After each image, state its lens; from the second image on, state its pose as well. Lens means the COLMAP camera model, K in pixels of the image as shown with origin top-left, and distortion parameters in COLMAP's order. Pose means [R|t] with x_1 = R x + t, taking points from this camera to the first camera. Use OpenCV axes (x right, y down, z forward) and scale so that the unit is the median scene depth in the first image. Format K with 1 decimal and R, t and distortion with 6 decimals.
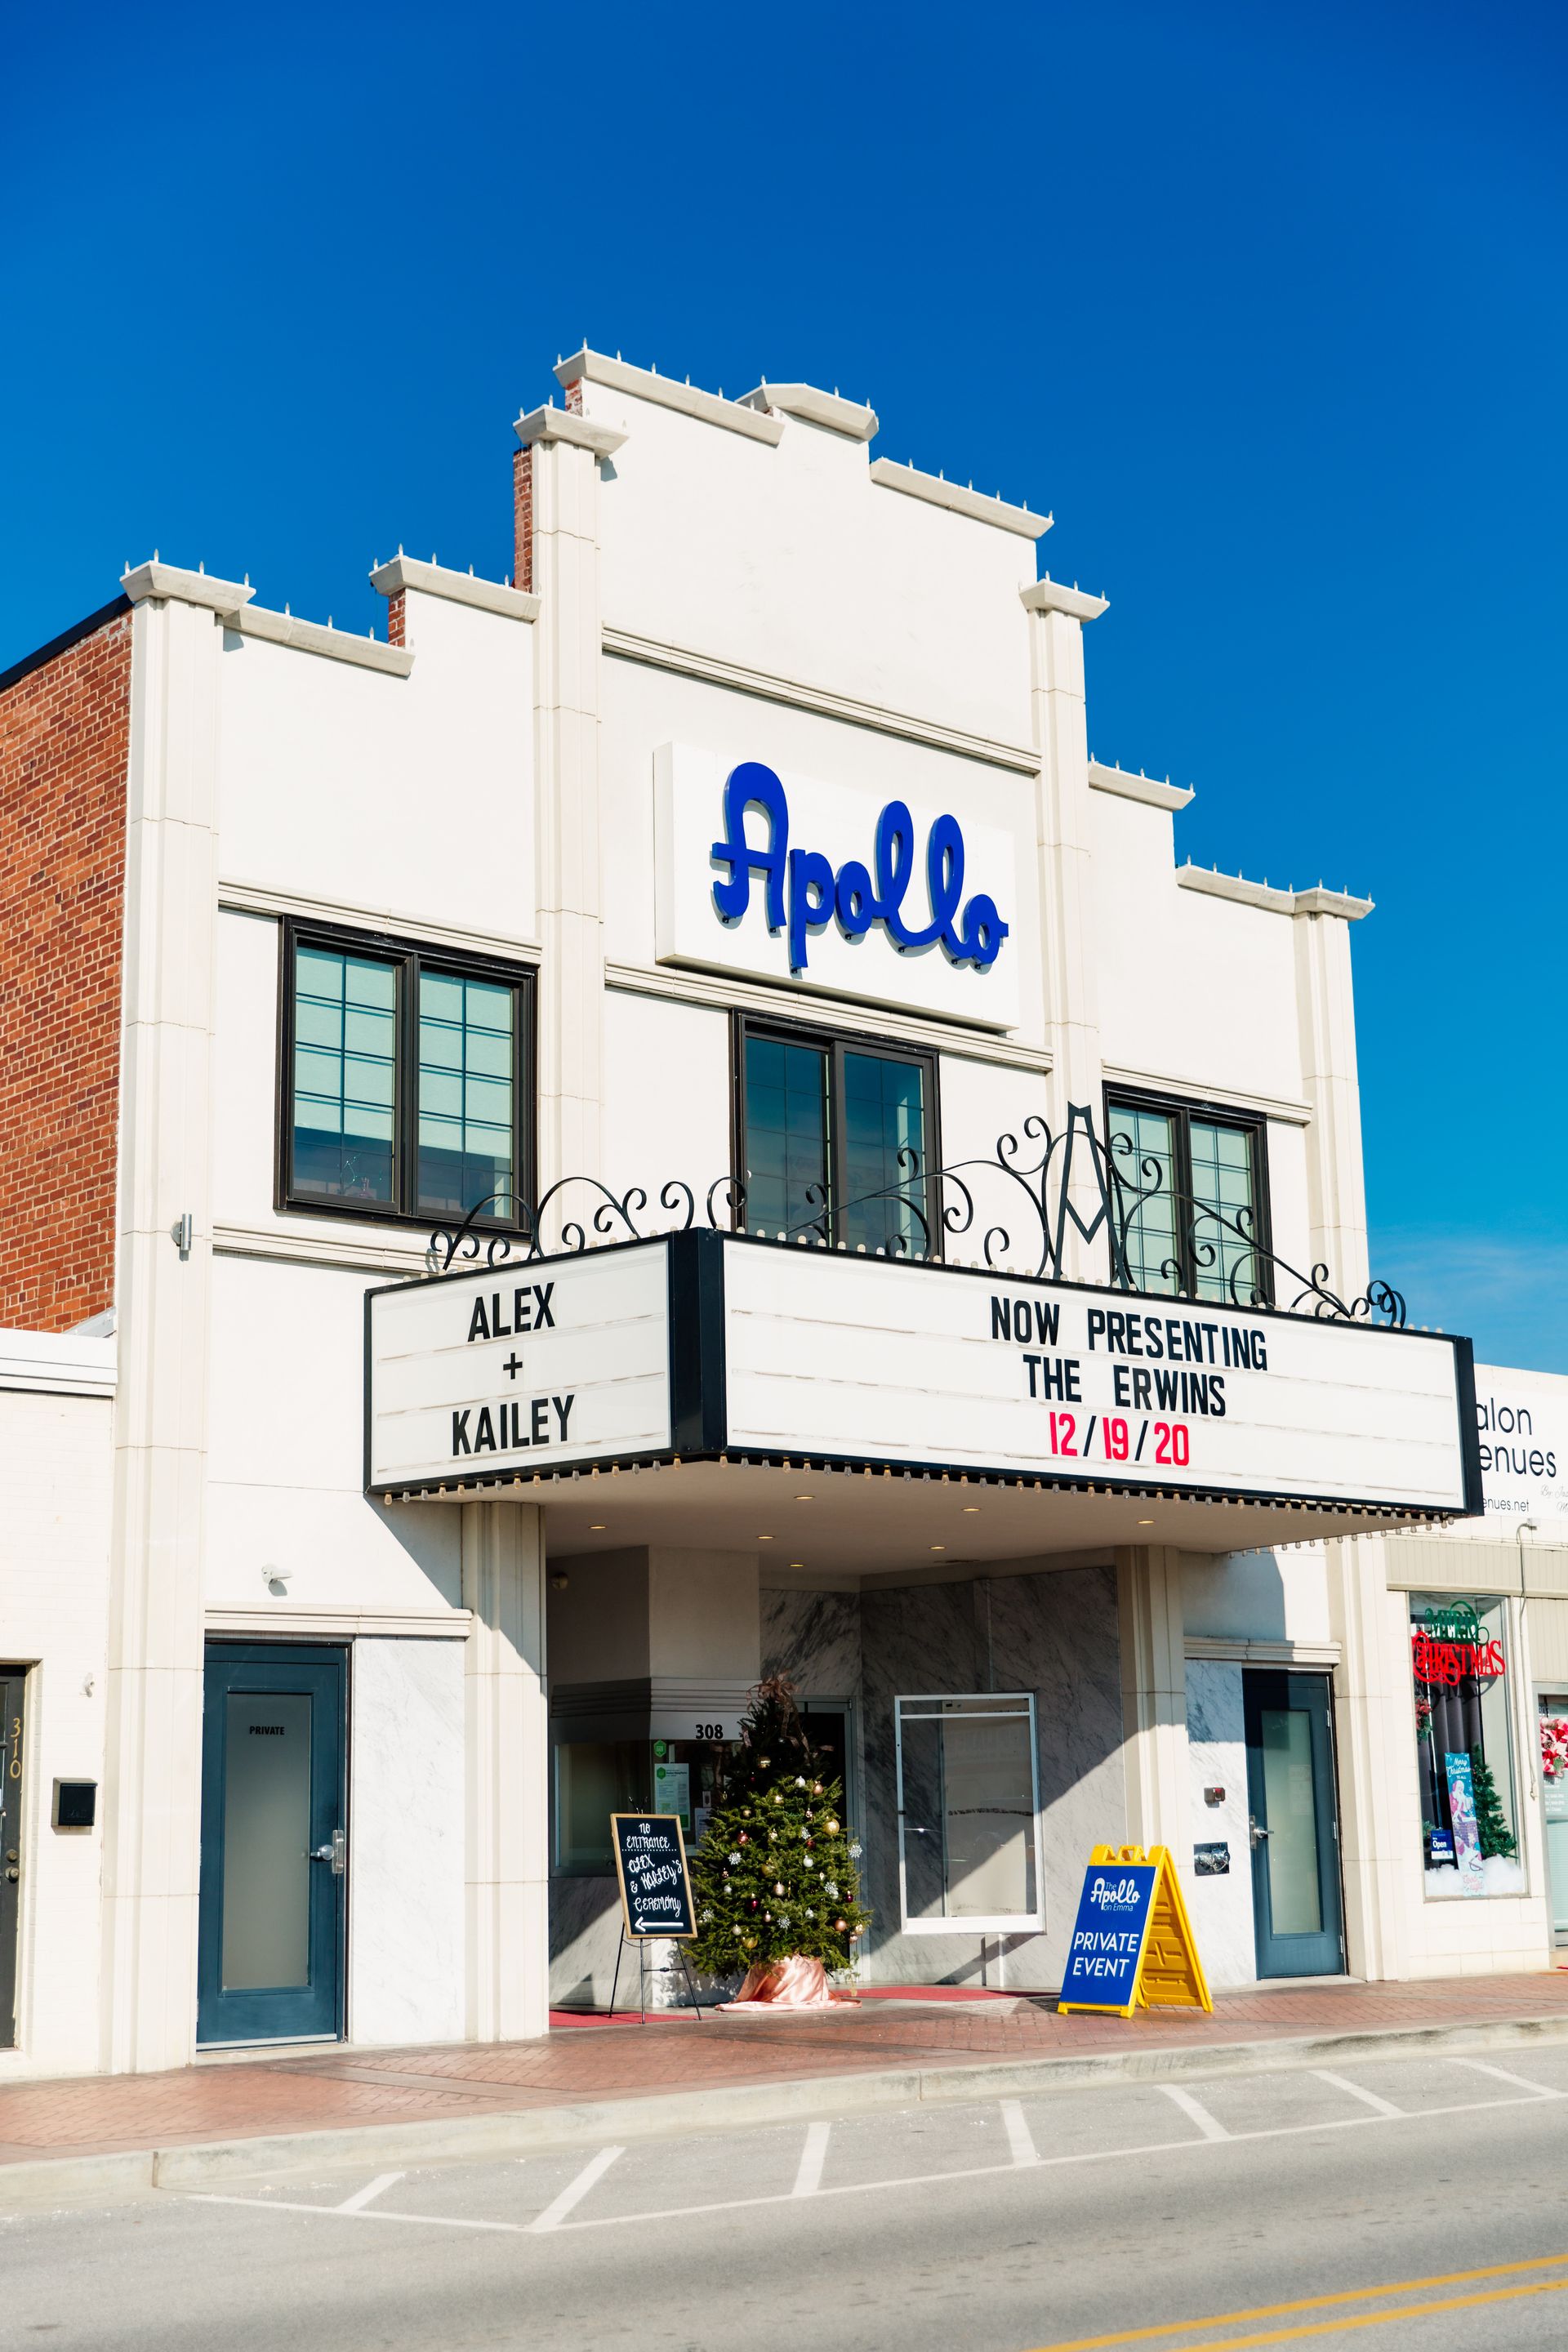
lens RADIAL K [[3086.2, 0, 777.7], [0, 3086.2, 1174.2], [0, 0, 1]] dist [0.017168, -0.020866]
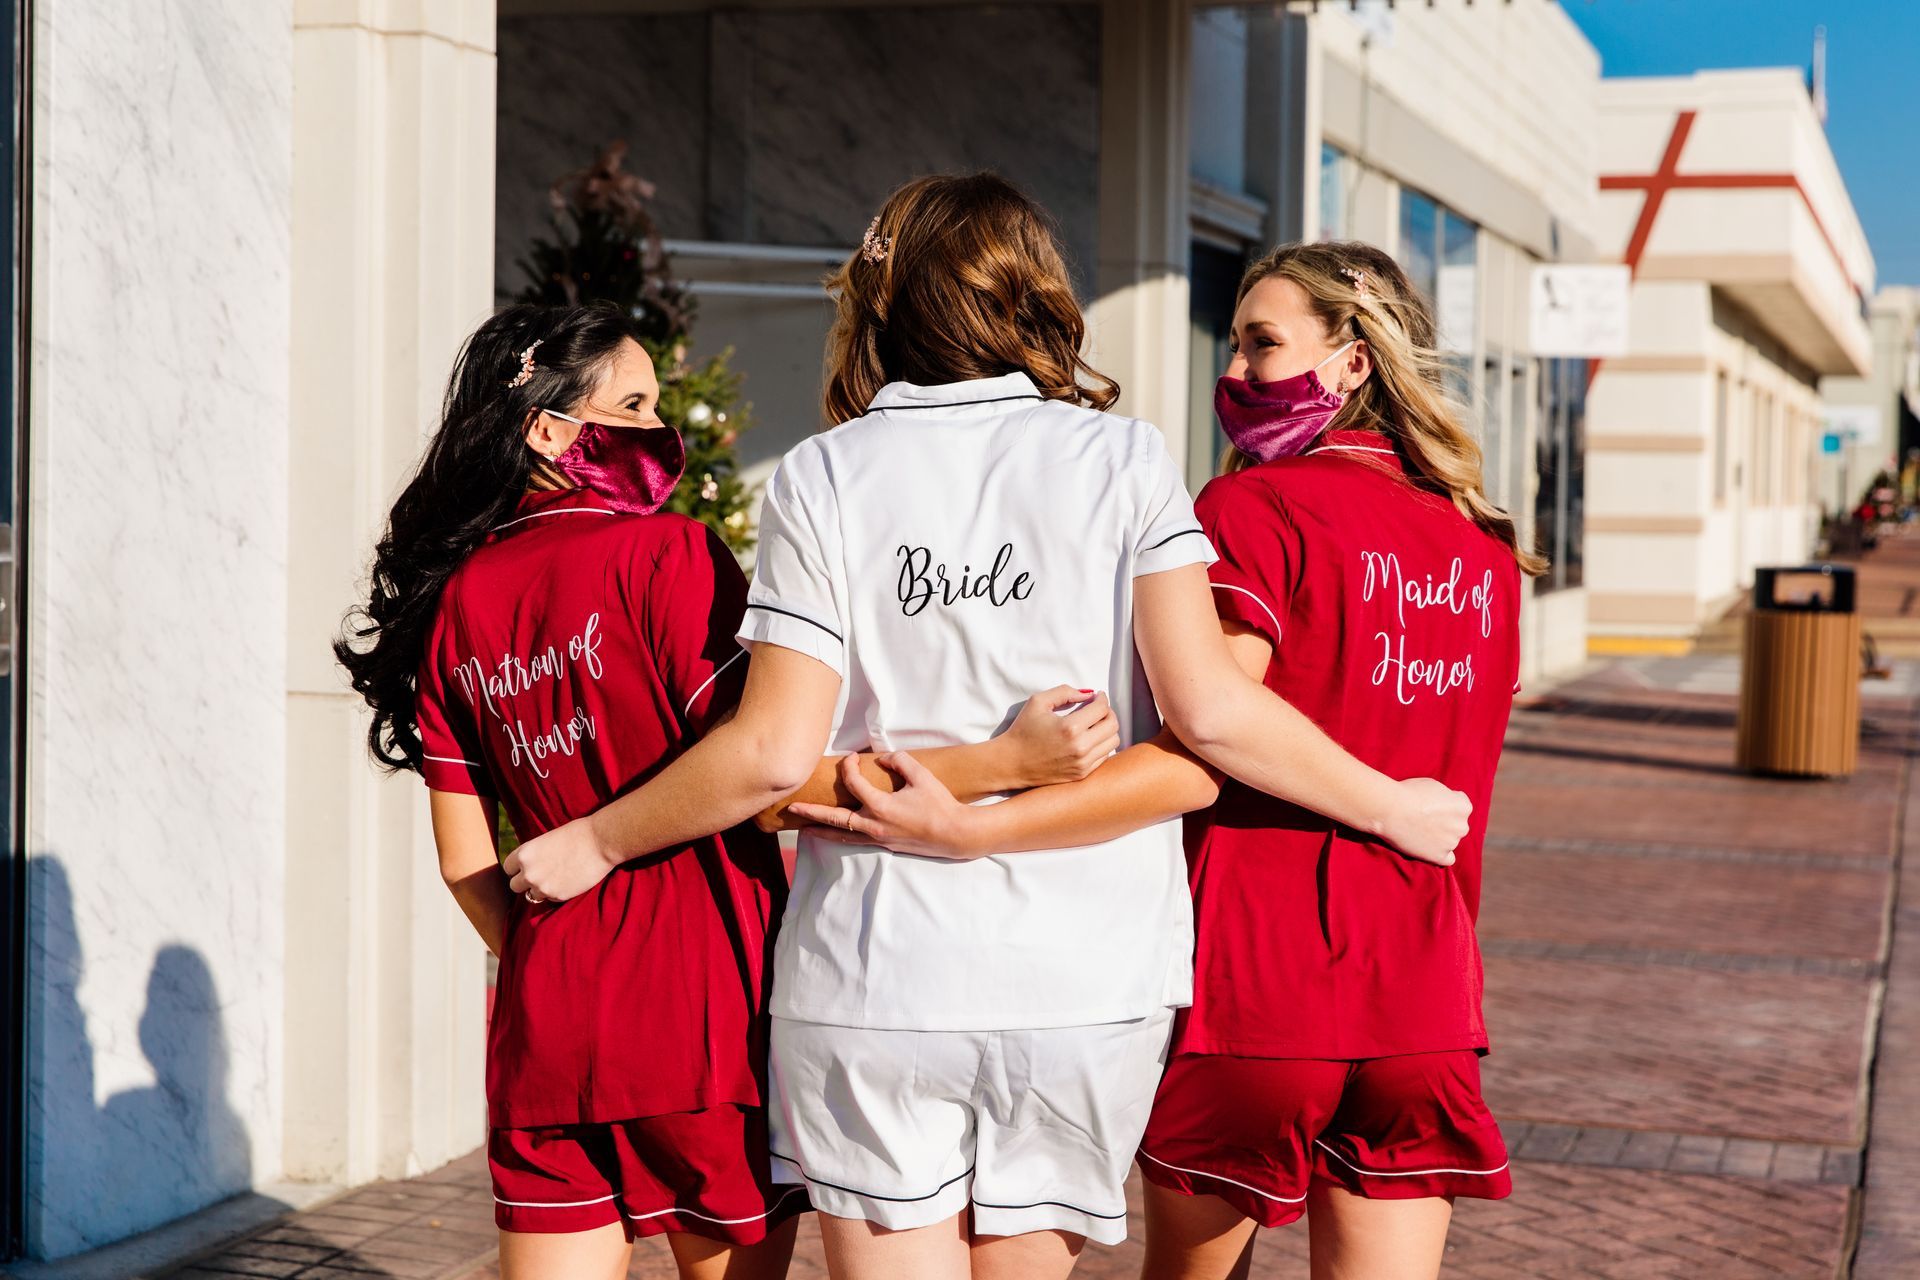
lens RADIAL K [[3240.6, 0, 1070.7], [0, 3240.6, 627.9], [0, 0, 1]] dist [-0.056274, 0.108922]
pose [[0.823816, 0.007945, 0.566801, -0.213485], [-0.149554, 0.967521, 0.203808, 0.140107], [-0.546773, -0.252668, 0.798247, 0.674570]]
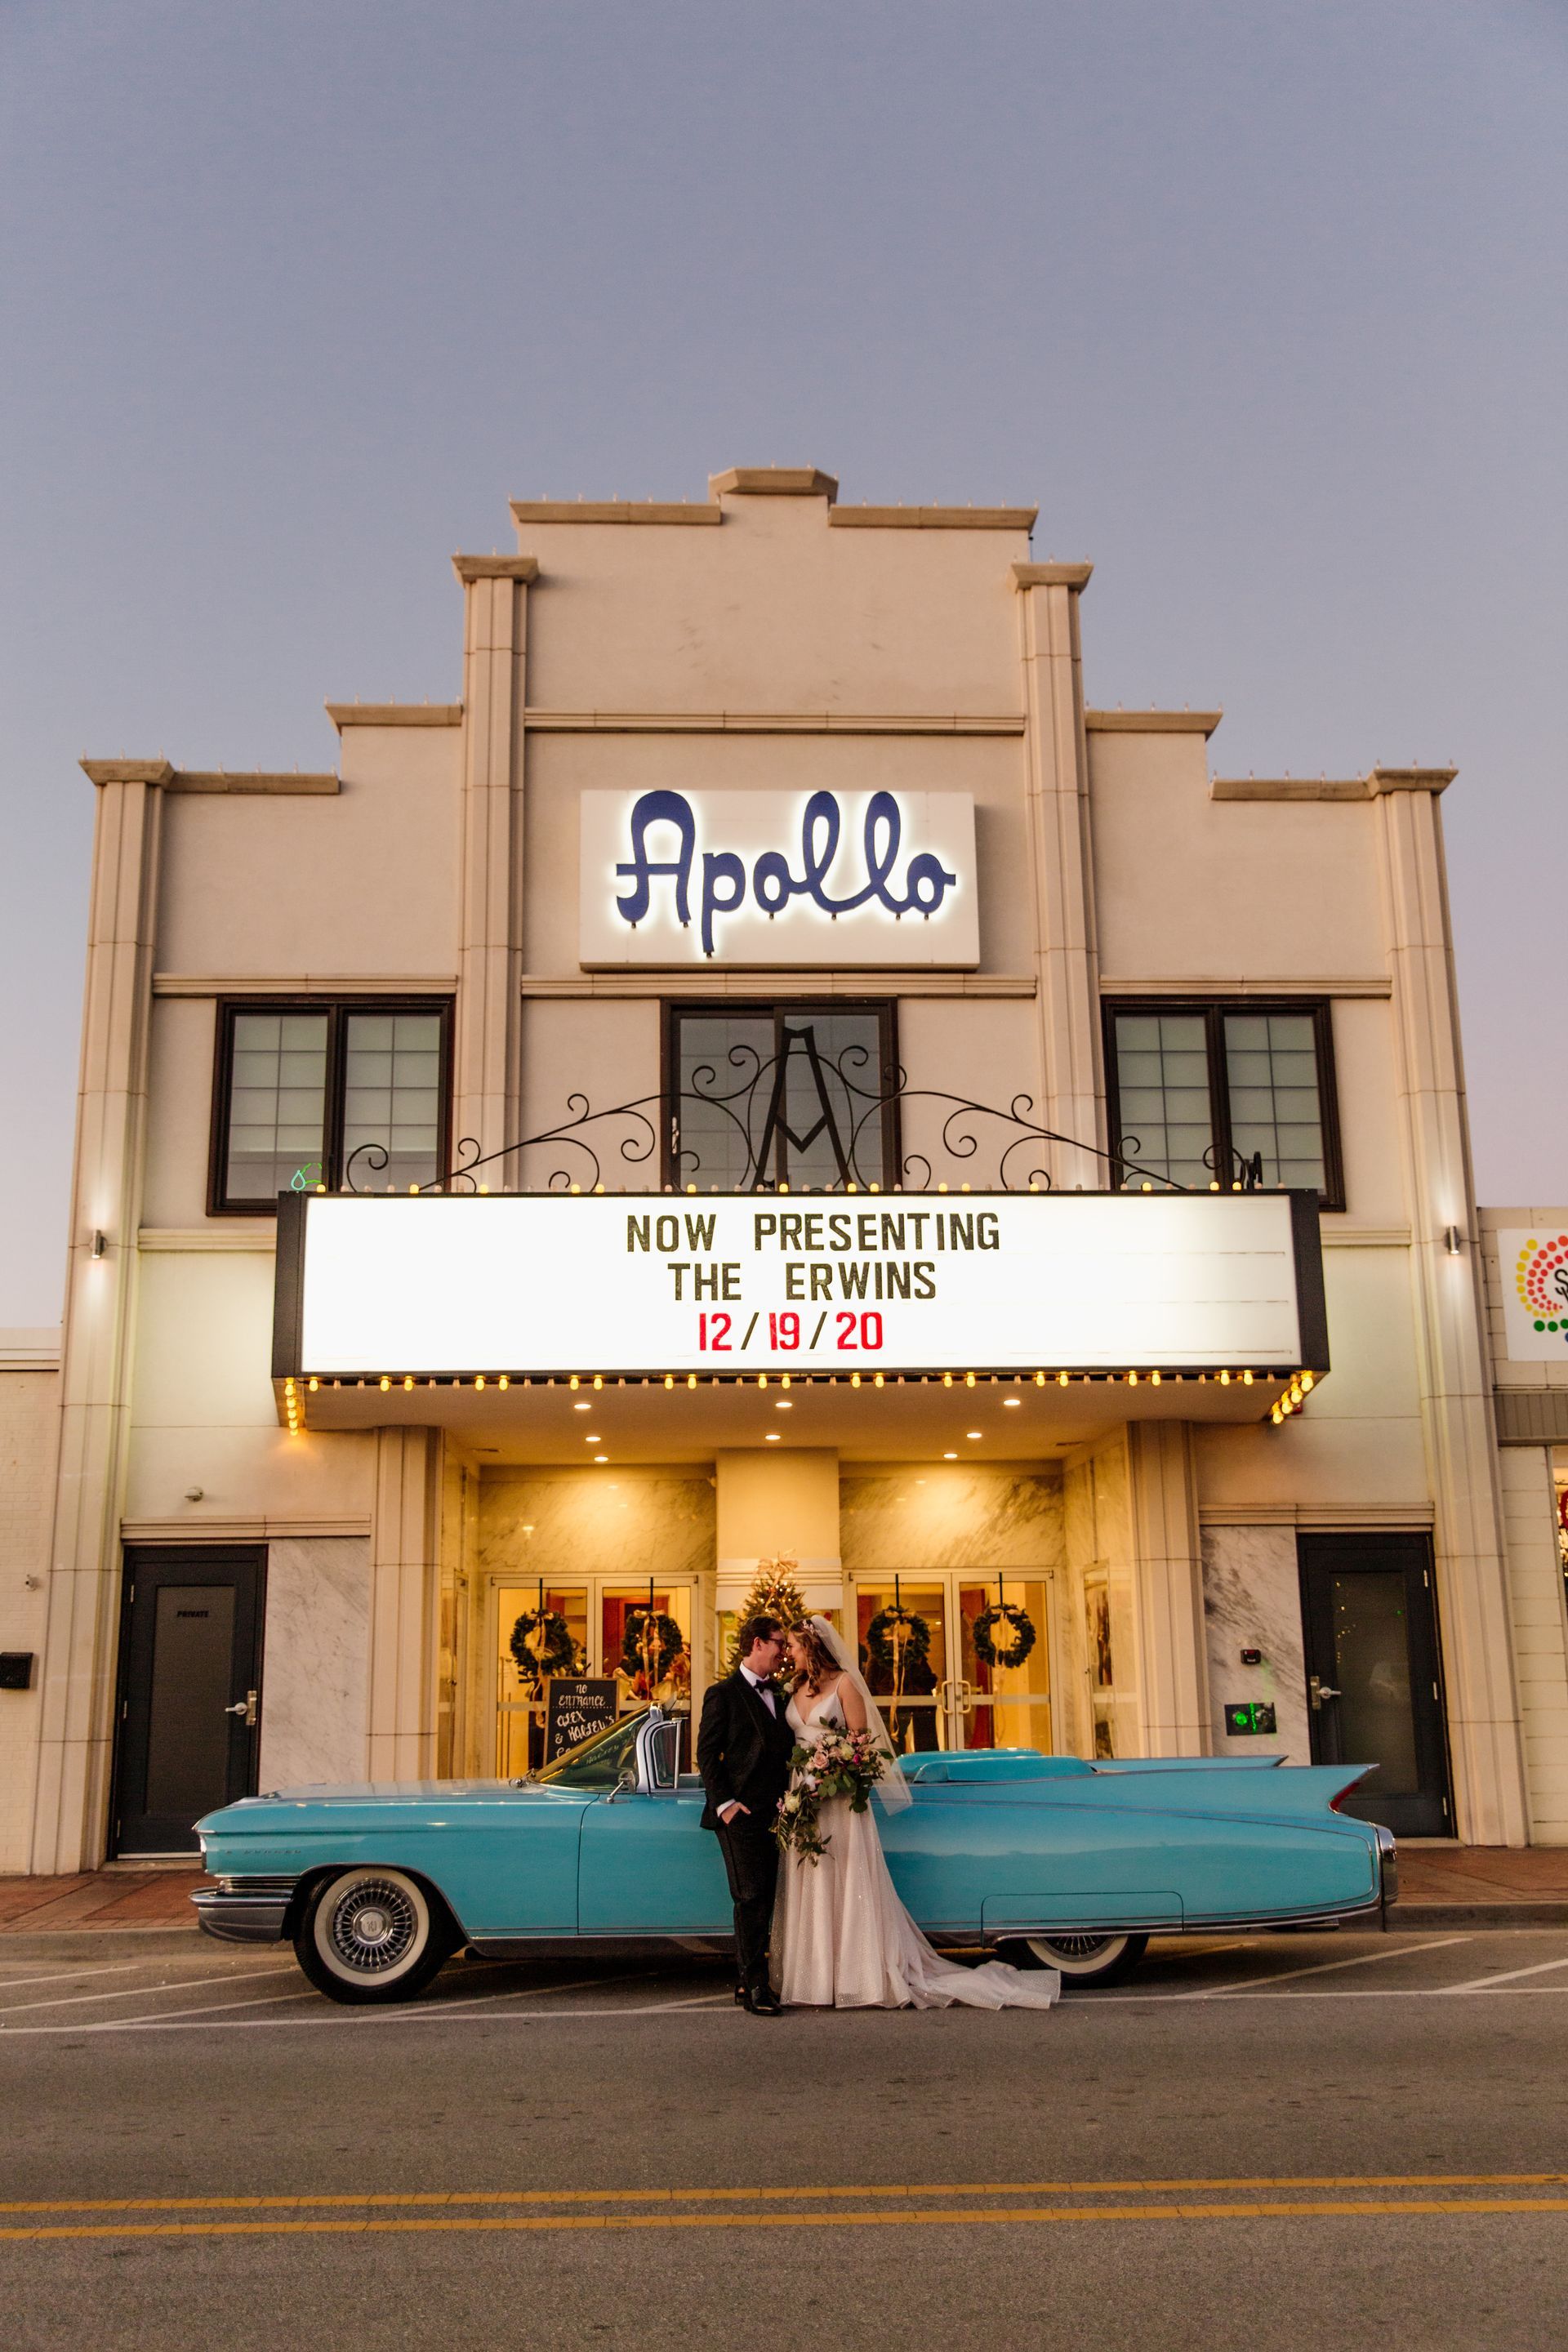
lens RADIAL K [[2100.9, 0, 777.6], [0, 2100.9, 1187.5], [0, 0, 1]] dist [0.004054, 0.001236]
pose [[0.796362, -0.129765, -0.590736, 0.539688], [0.125062, 0.990934, -0.049081, 0.071189], [0.591750, -0.034793, 0.805371, 0.409602]]
